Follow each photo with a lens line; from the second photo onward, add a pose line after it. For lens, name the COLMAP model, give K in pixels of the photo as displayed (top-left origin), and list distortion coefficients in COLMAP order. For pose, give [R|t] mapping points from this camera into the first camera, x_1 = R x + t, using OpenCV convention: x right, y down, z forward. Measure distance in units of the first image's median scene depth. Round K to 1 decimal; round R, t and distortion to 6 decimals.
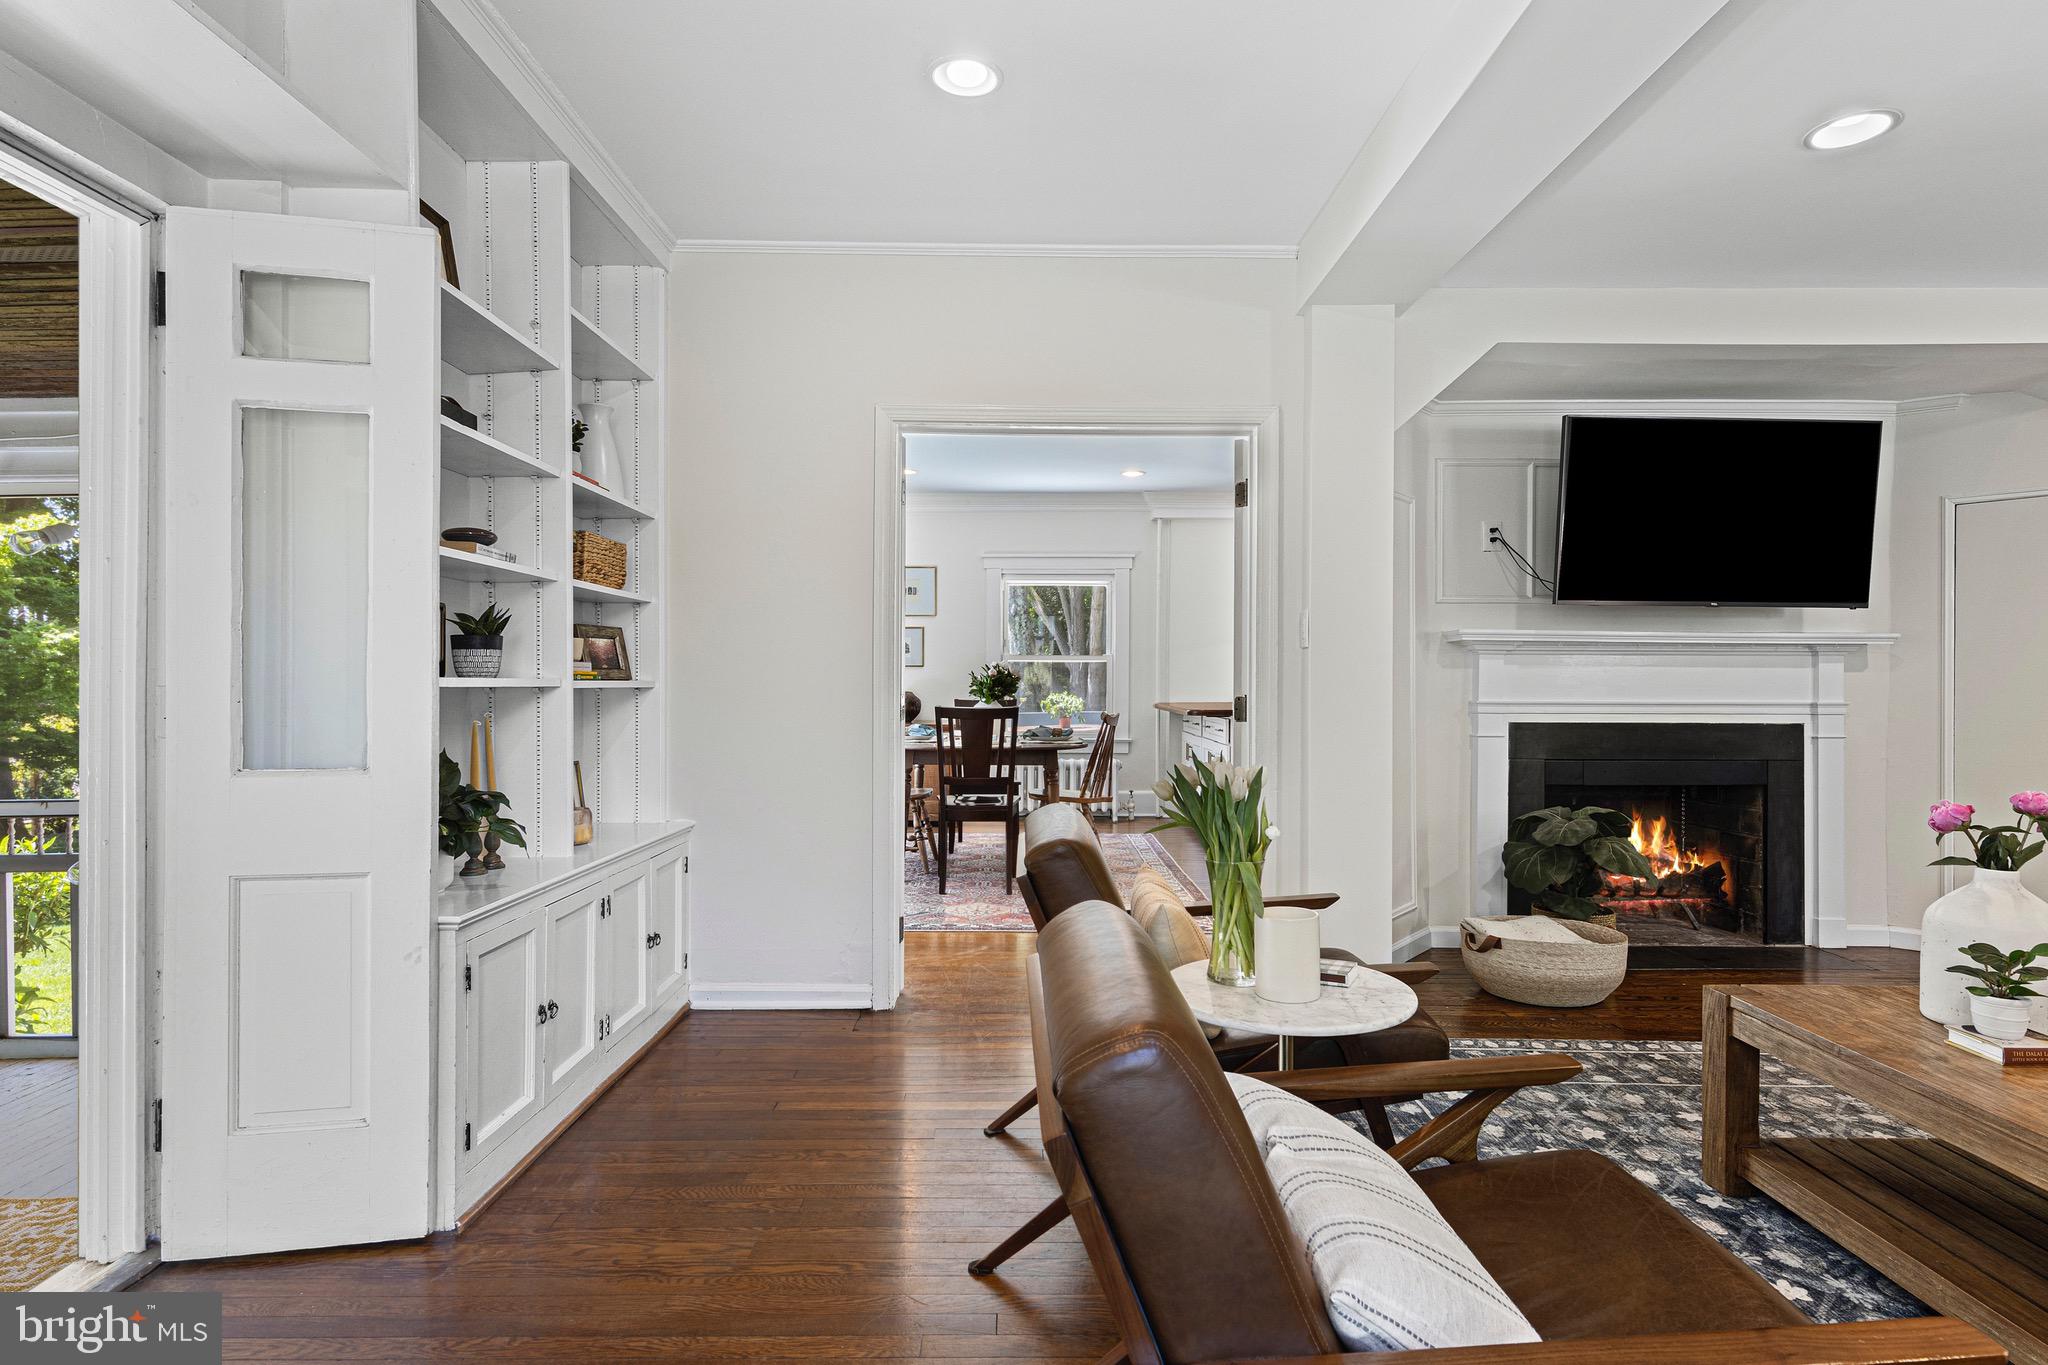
lens RADIAL K [[1050.6, 0, 1022.4], [0, 1050.6, 688.8], [0, 0, 1]] dist [0.013790, -0.005733]
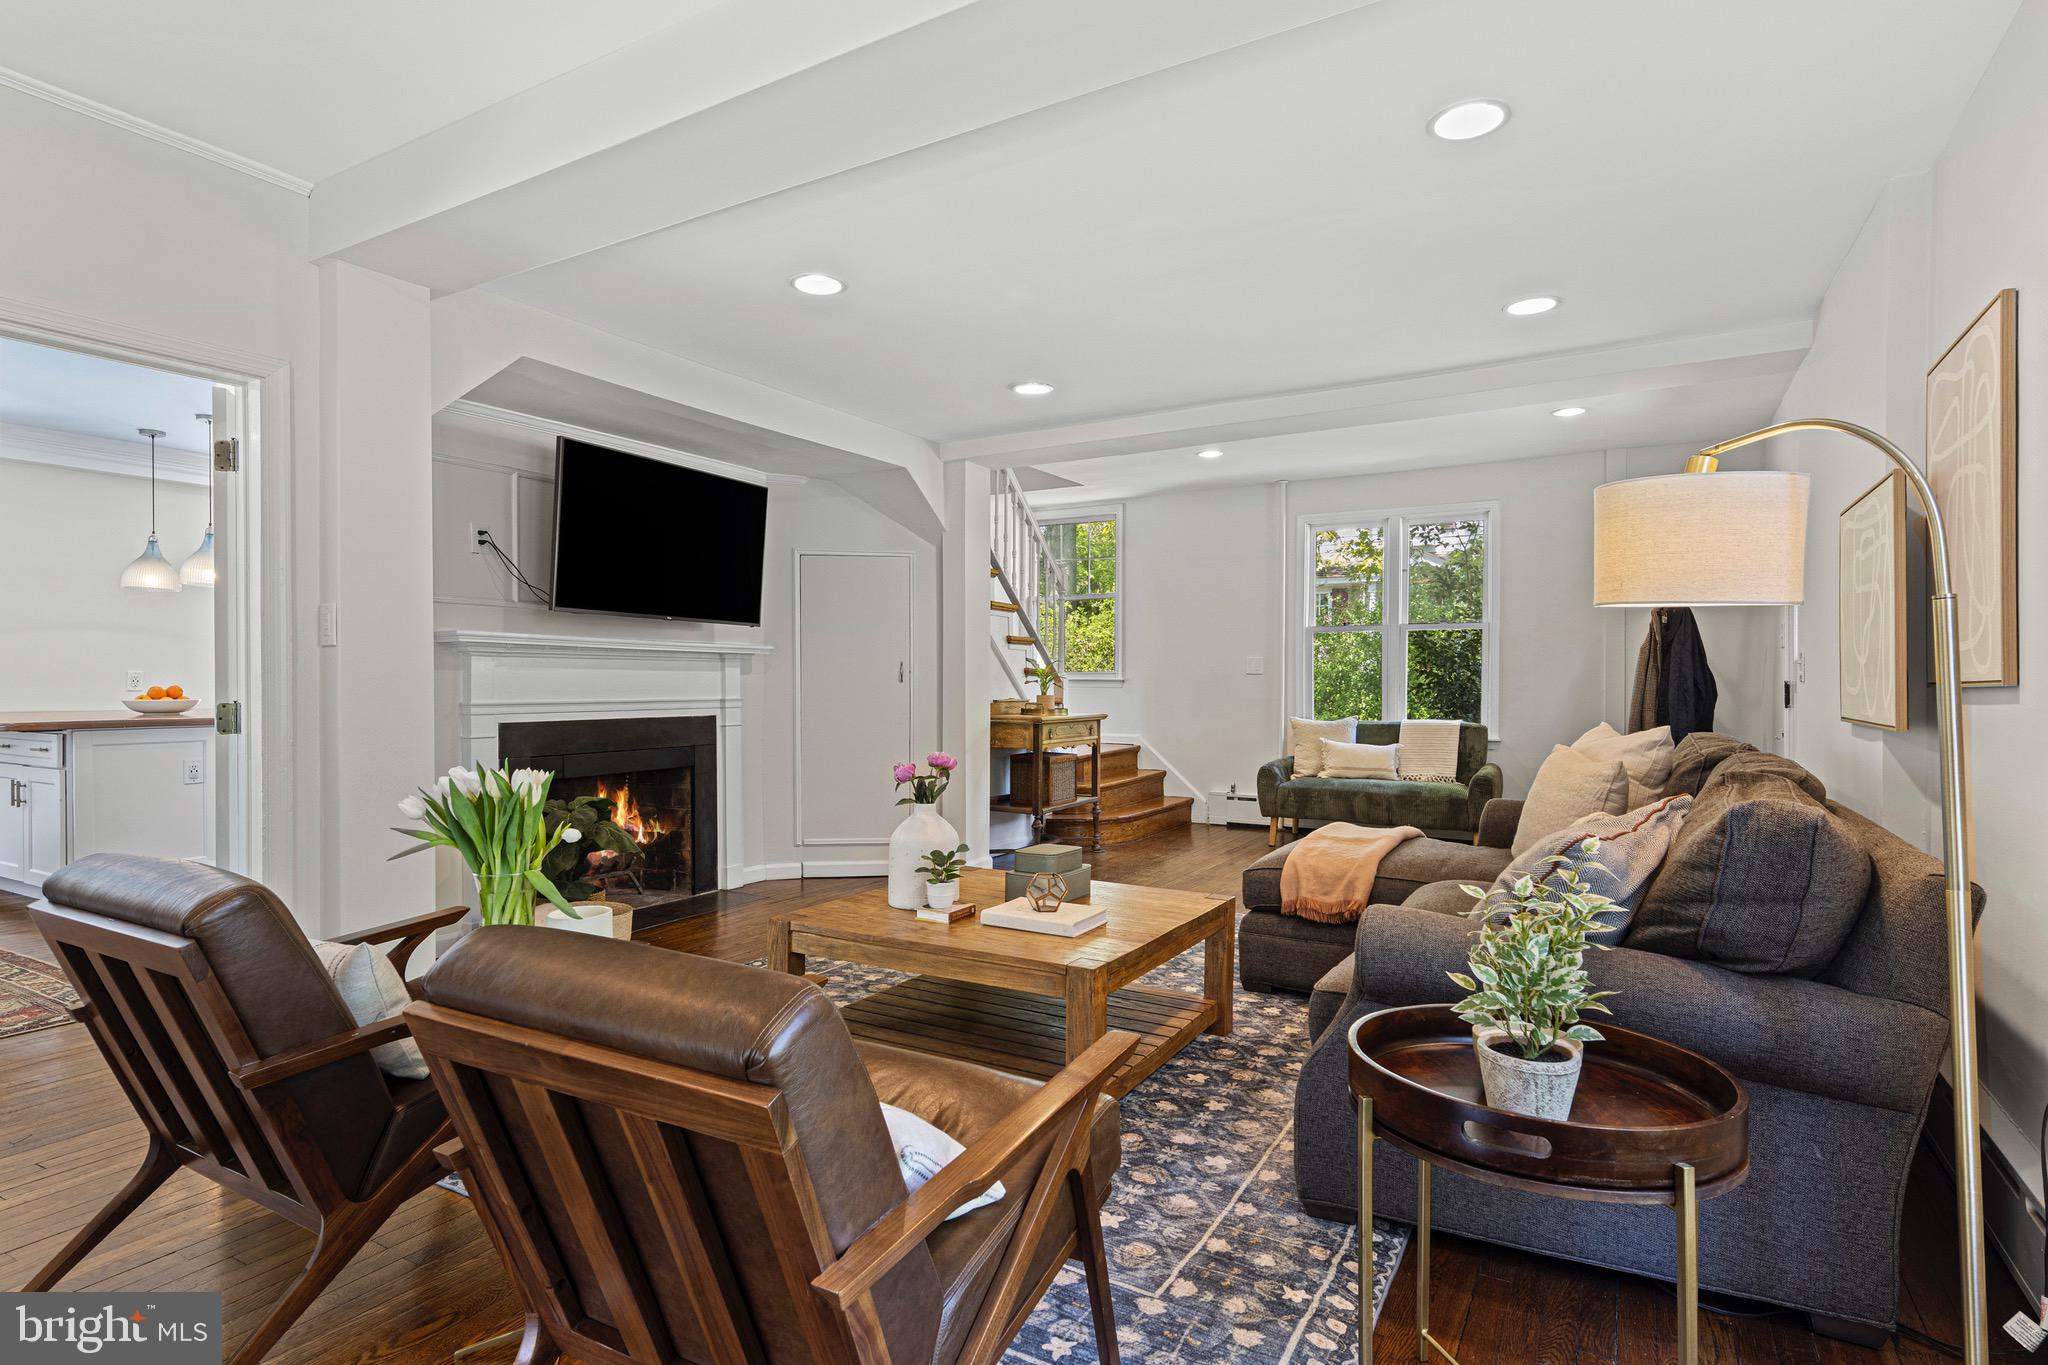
lens RADIAL K [[1050.6, 0, 1022.4], [0, 1050.6, 688.8], [0, 0, 1]] dist [0.013790, -0.005733]
pose [[0.510737, -0.008814, 0.859692, -0.157911], [0.008145, 0.999952, 0.005413, -0.002585], [-0.859699, 0.004238, 0.510784, 0.040052]]
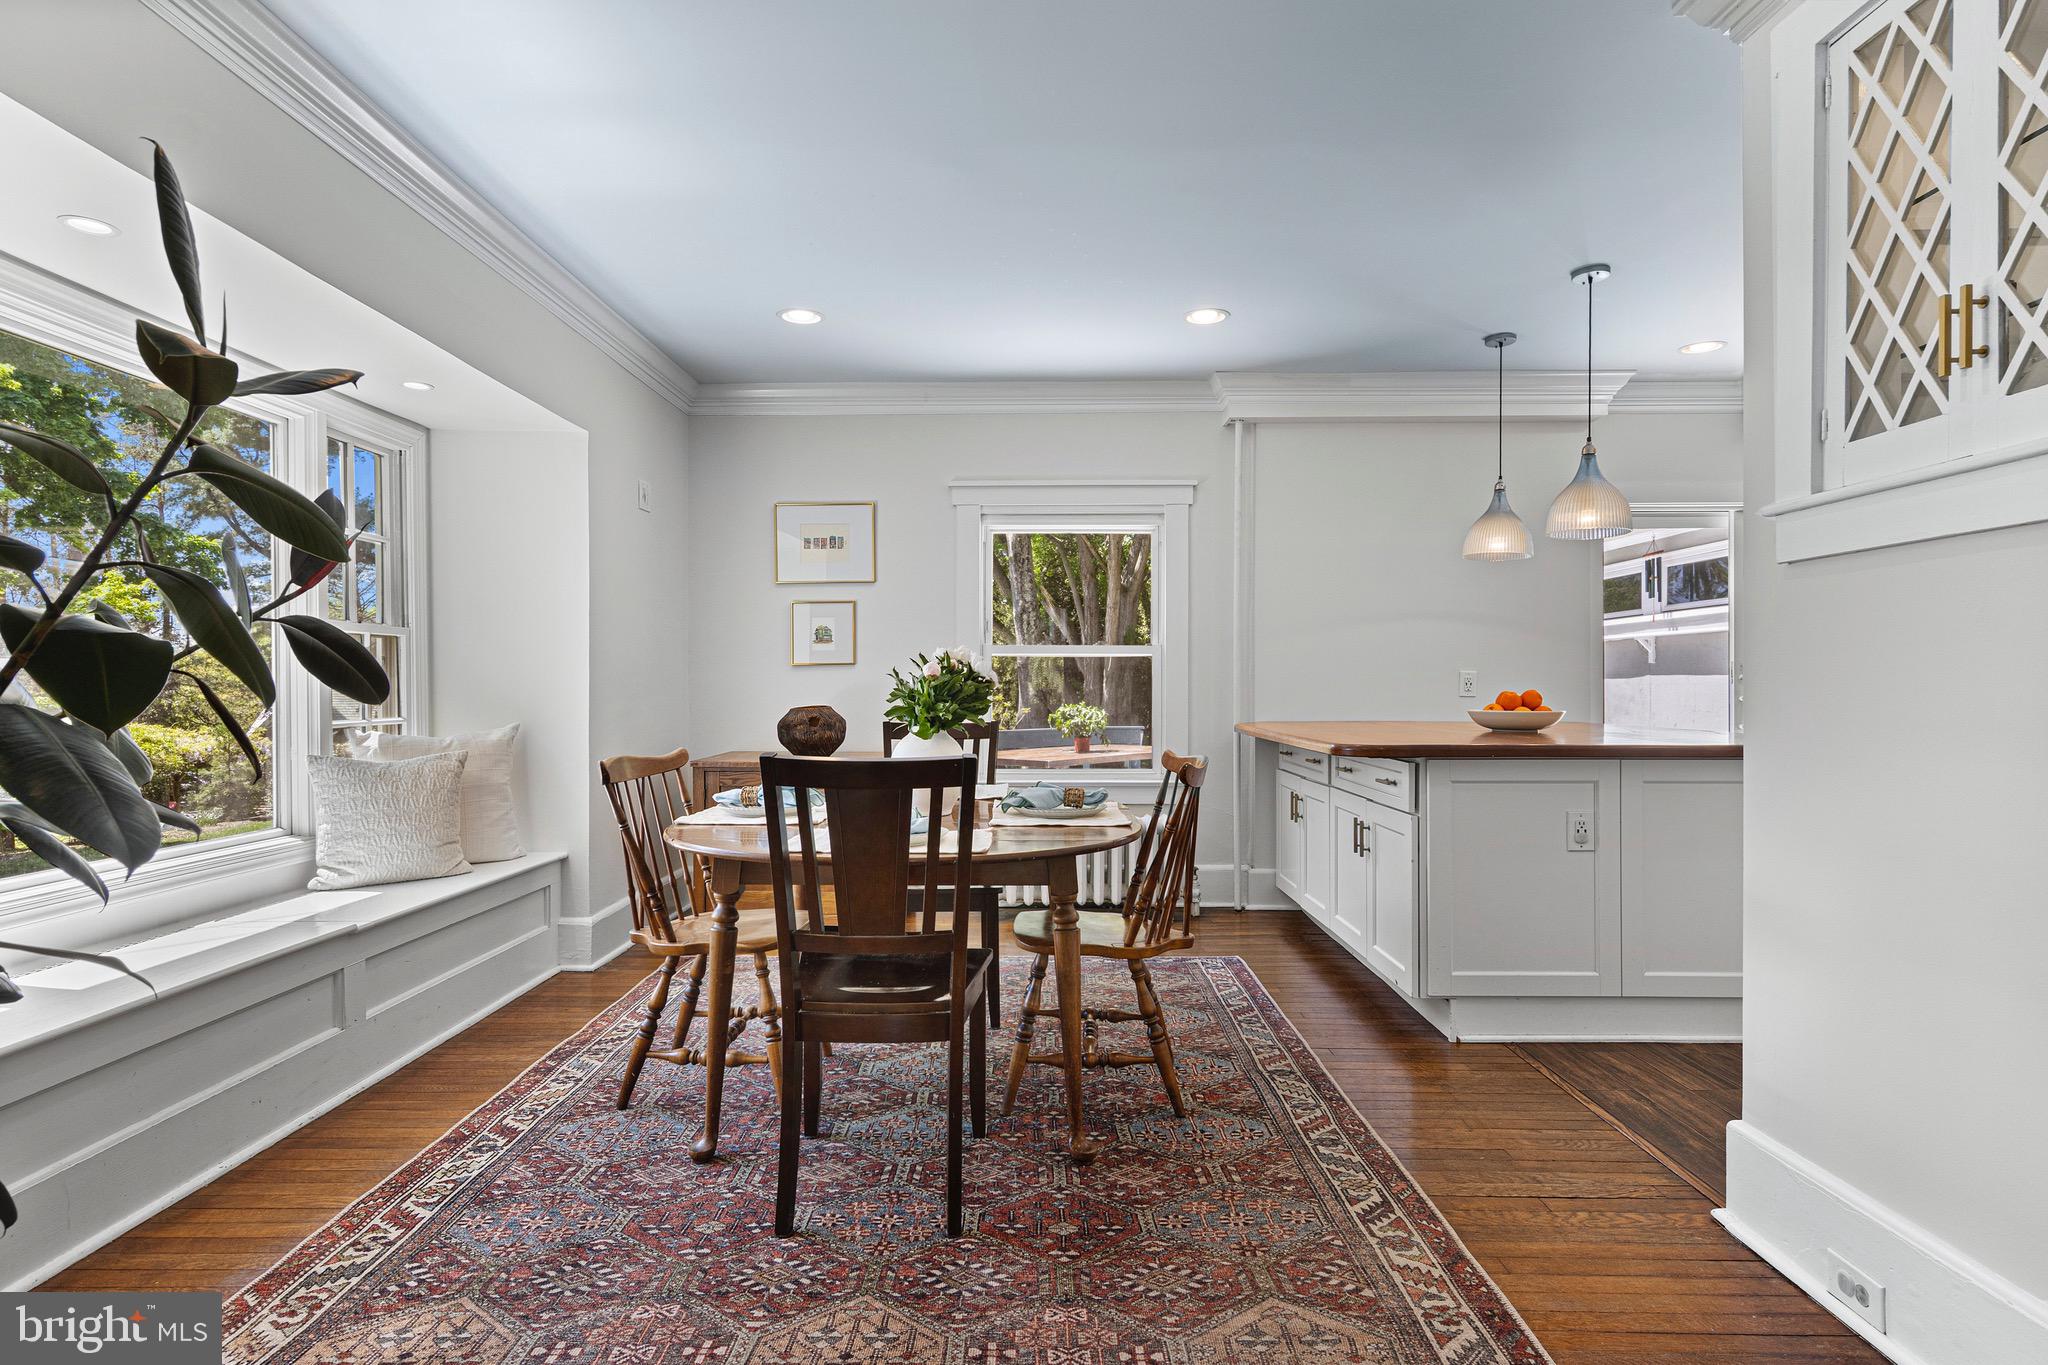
lens RADIAL K [[1050.6, 0, 1022.4], [0, 1050.6, 688.8], [0, 0, 1]] dist [0.013790, -0.005733]
pose [[0.999927, -0.003009, -0.011713, 0.022757], [0.002949, 0.999983, -0.005095, -0.006385], [0.011728, 0.005060, 0.999918, 0.762353]]
